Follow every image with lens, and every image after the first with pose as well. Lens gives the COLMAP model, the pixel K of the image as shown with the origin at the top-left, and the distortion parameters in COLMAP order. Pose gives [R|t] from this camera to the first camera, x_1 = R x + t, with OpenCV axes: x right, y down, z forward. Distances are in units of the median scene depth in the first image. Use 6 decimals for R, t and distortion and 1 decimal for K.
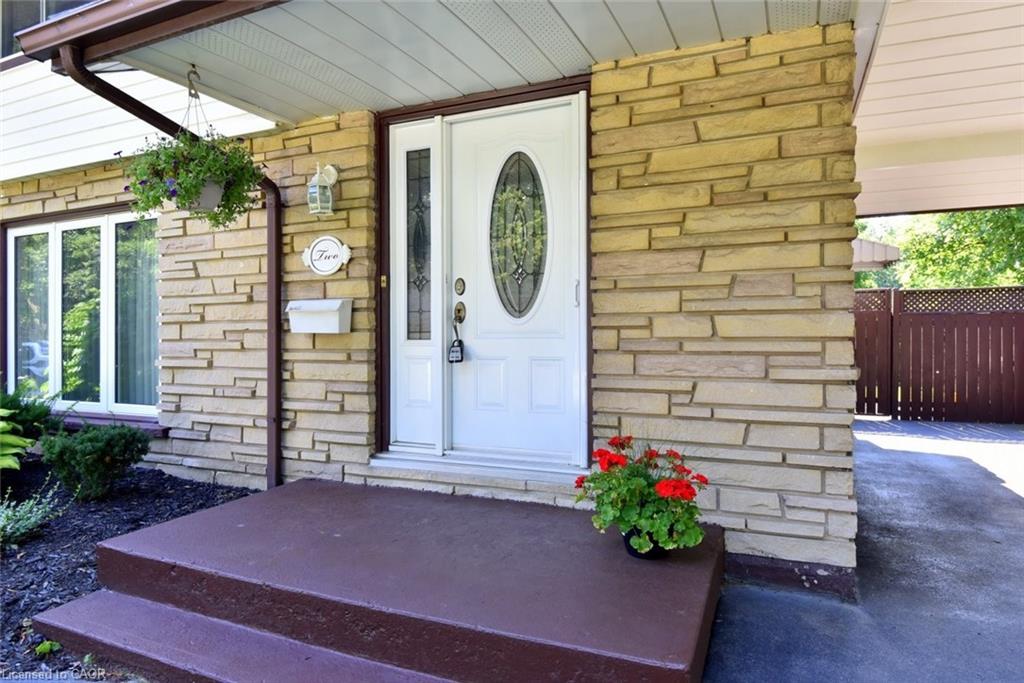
lens RADIAL K [[608.2, 0, 502.9], [0, 608.2, 339.9], [0, 0, 1]] dist [-0.001175, -0.013664]
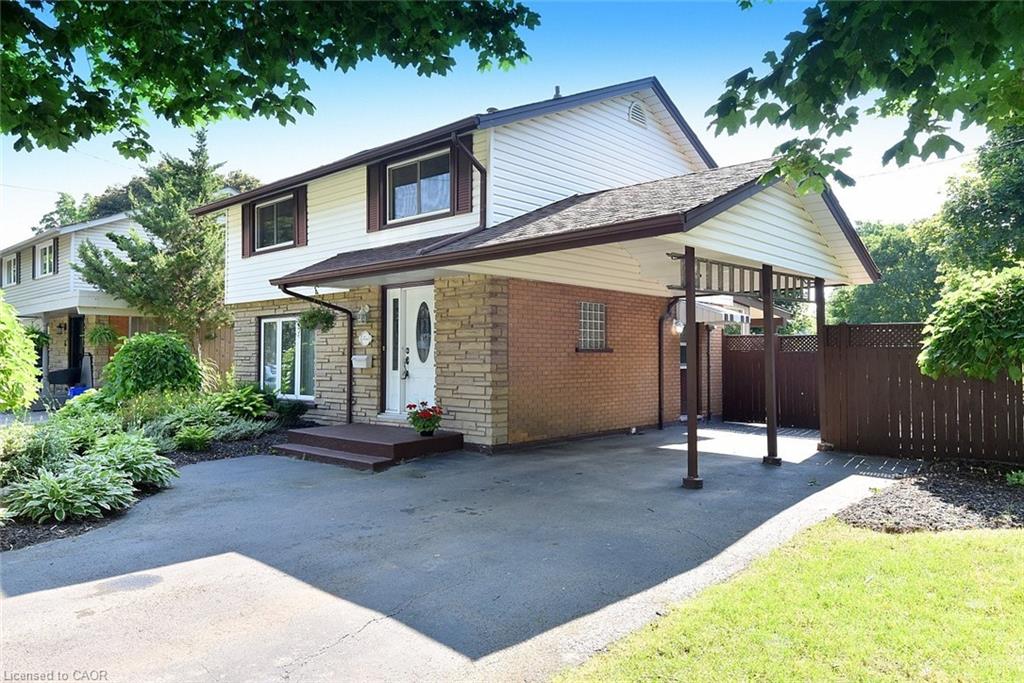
lens RADIAL K [[728.7, 0, 514.9], [0, 728.7, 340.2], [0, 0, 1]] dist [0.006868, 0.000306]
pose [[0.947604, -0.003996, -0.319422, 1.820232], [-0.004550, 0.999652, -0.026002, -0.069248], [0.319415, 0.026093, 0.947256, -2.450317]]
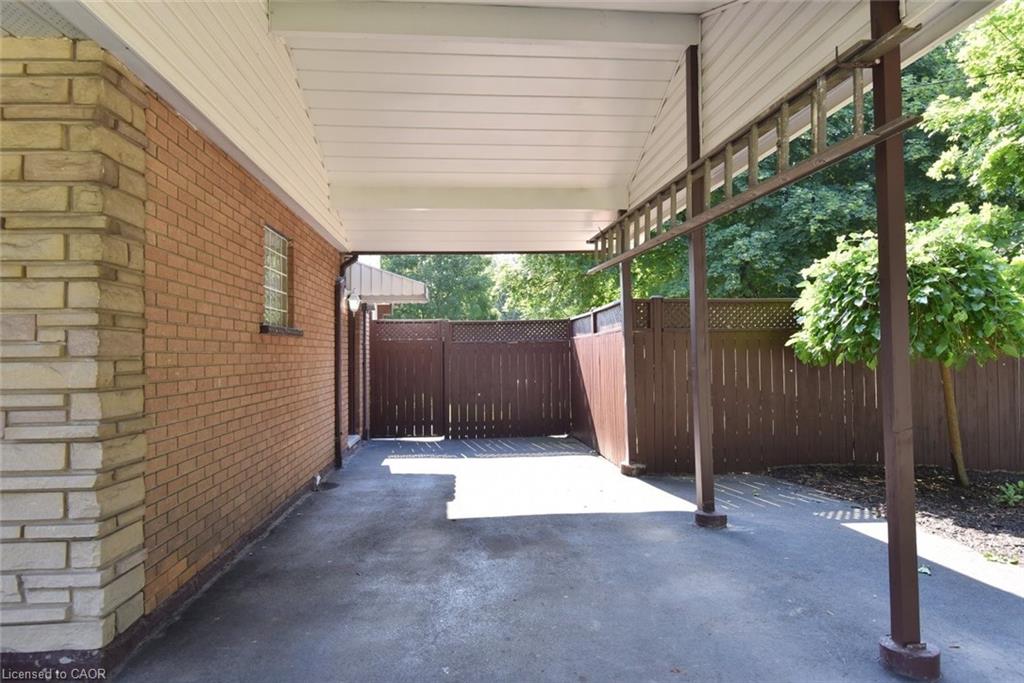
lens RADIAL K [[608.2, 0, 513.0], [0, 608.2, 340.6], [0, 0, 1]] dist [-0.001175, -0.013664]
pose [[0.873113, 0.003353, 0.487507, 0.641606], [0.012873, 0.999469, -0.029929, -0.038436], [-0.487348, 0.032407, 0.872606, -0.074731]]
